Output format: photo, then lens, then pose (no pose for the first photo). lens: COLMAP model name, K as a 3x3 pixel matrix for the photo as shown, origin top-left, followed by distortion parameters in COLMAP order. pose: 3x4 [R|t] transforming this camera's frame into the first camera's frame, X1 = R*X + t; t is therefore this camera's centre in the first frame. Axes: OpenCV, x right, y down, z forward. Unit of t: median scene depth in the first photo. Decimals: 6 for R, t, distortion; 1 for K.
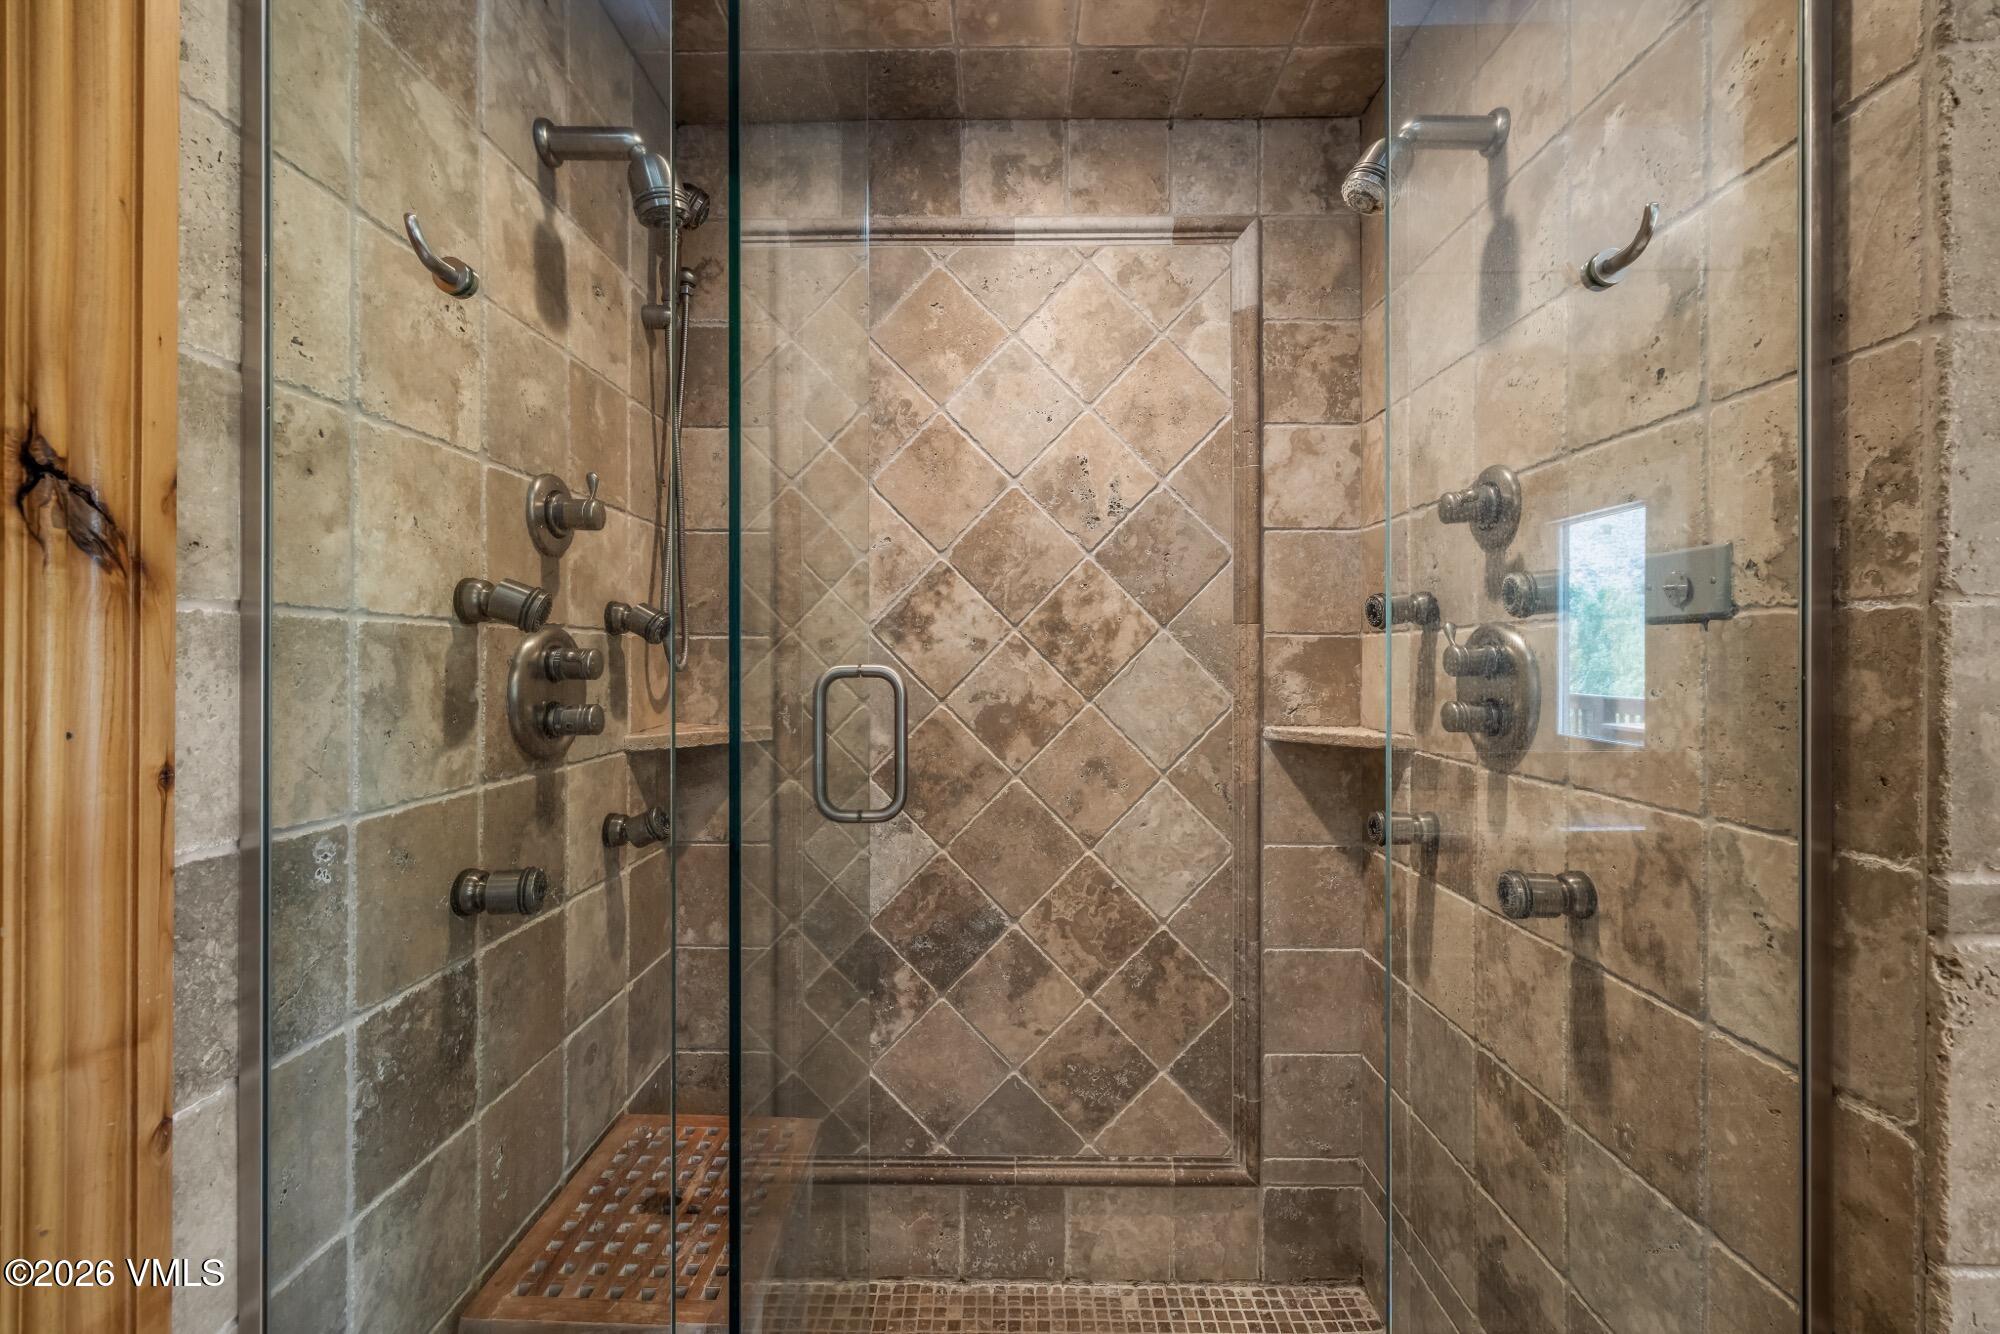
lens RADIAL K [[867.8, 0, 993.7], [0, 867.8, 658.4], [0, 0, 1]] dist [0.002139, 0.000180]
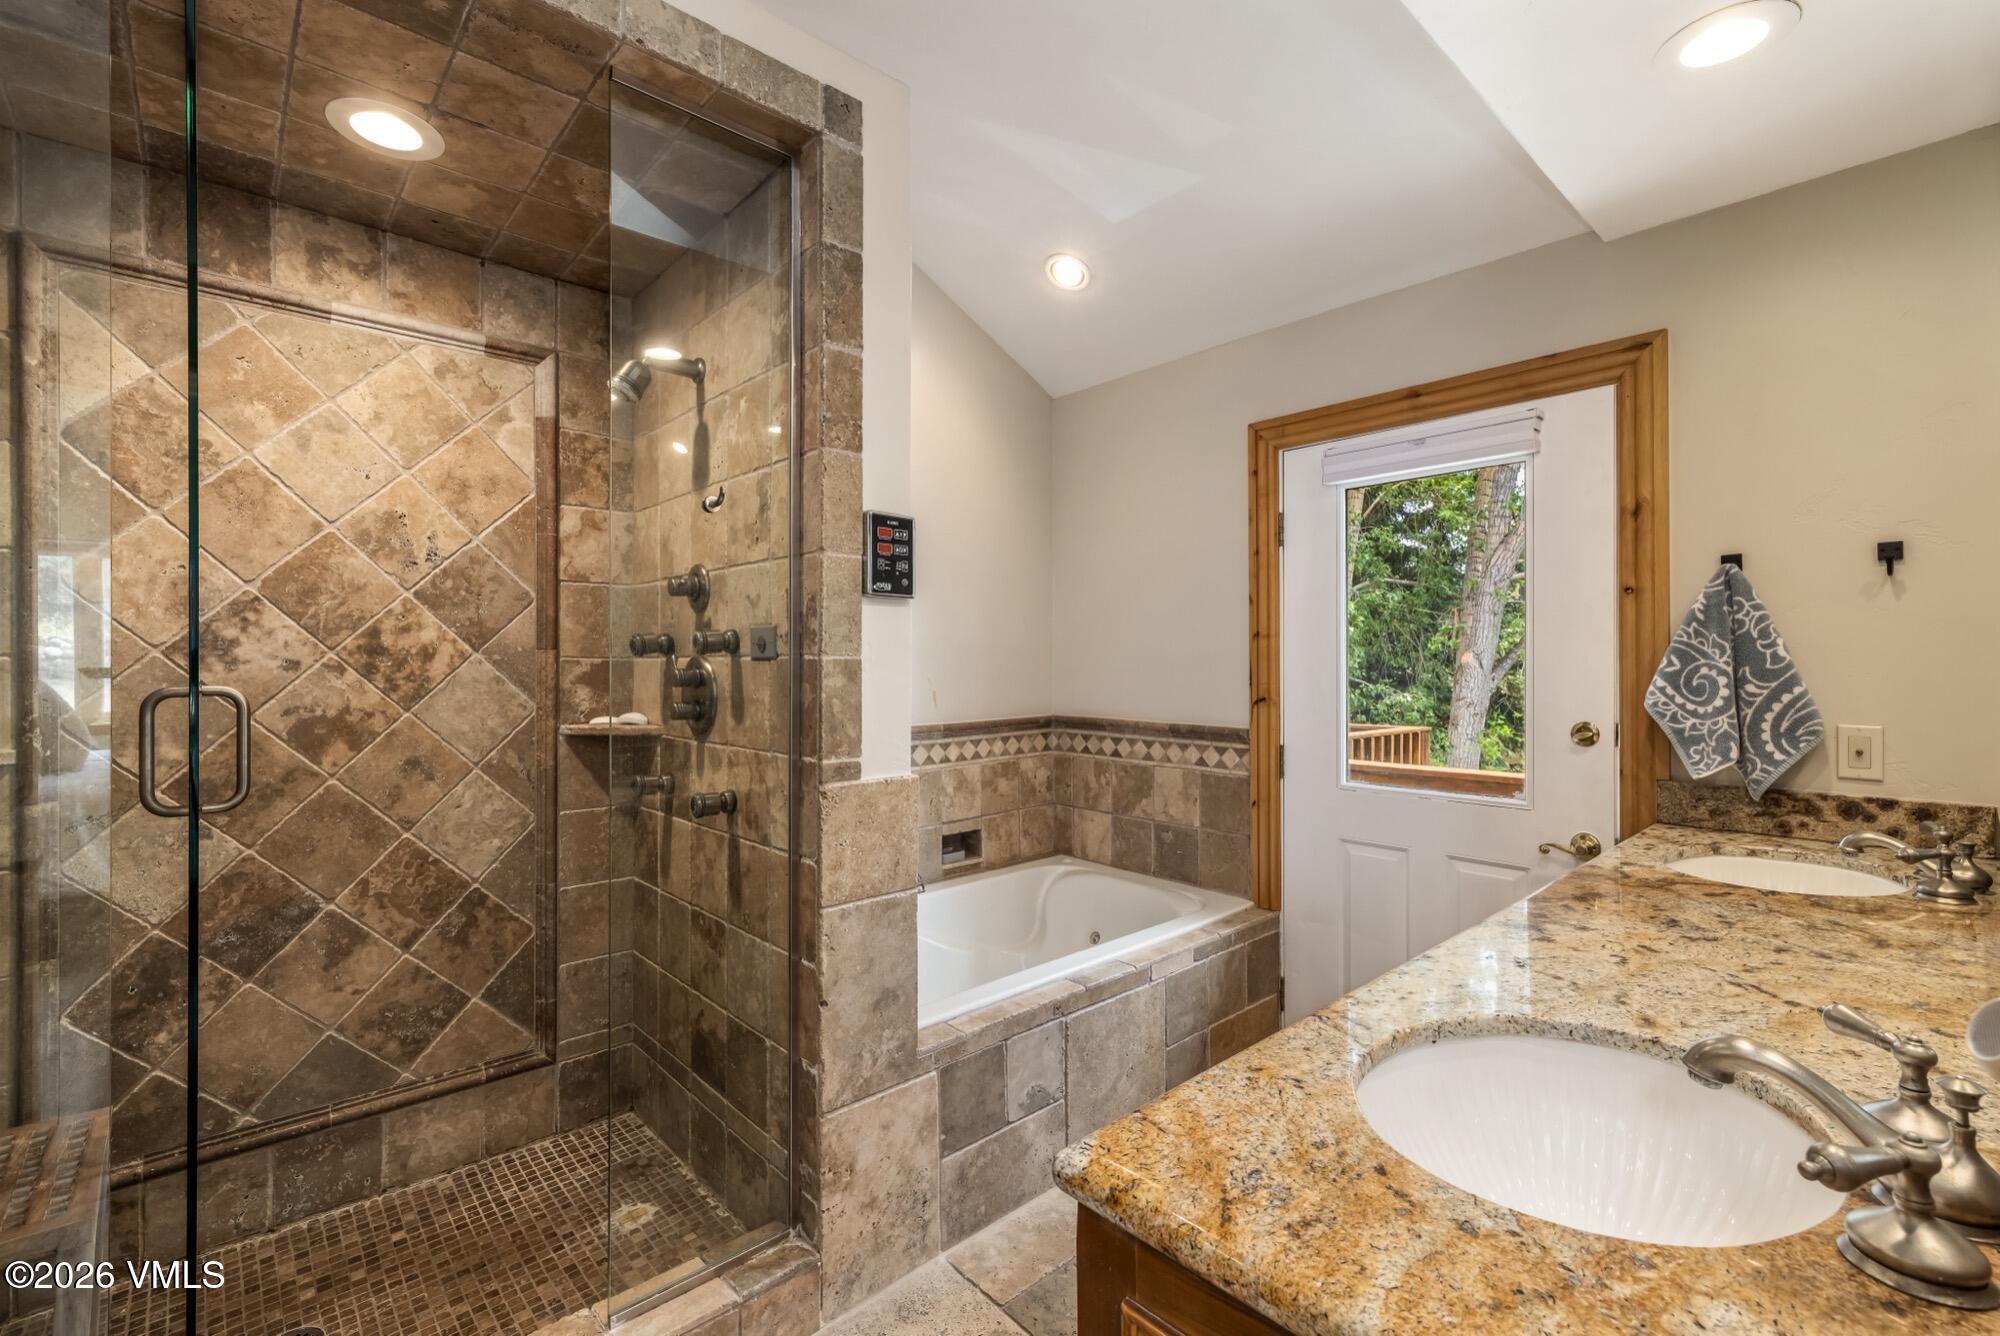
lens RADIAL K [[867.8, 0, 992.9], [0, 867.8, 661.5], [0, 0, 1]] dist [0.002139, 0.000180]
pose [[0.736664, 0.002410, 0.676255, -0.111162], [0.001955, 0.999982, -0.005693, -0.012948], [-0.676257, 0.005516, 0.736646, -0.468021]]
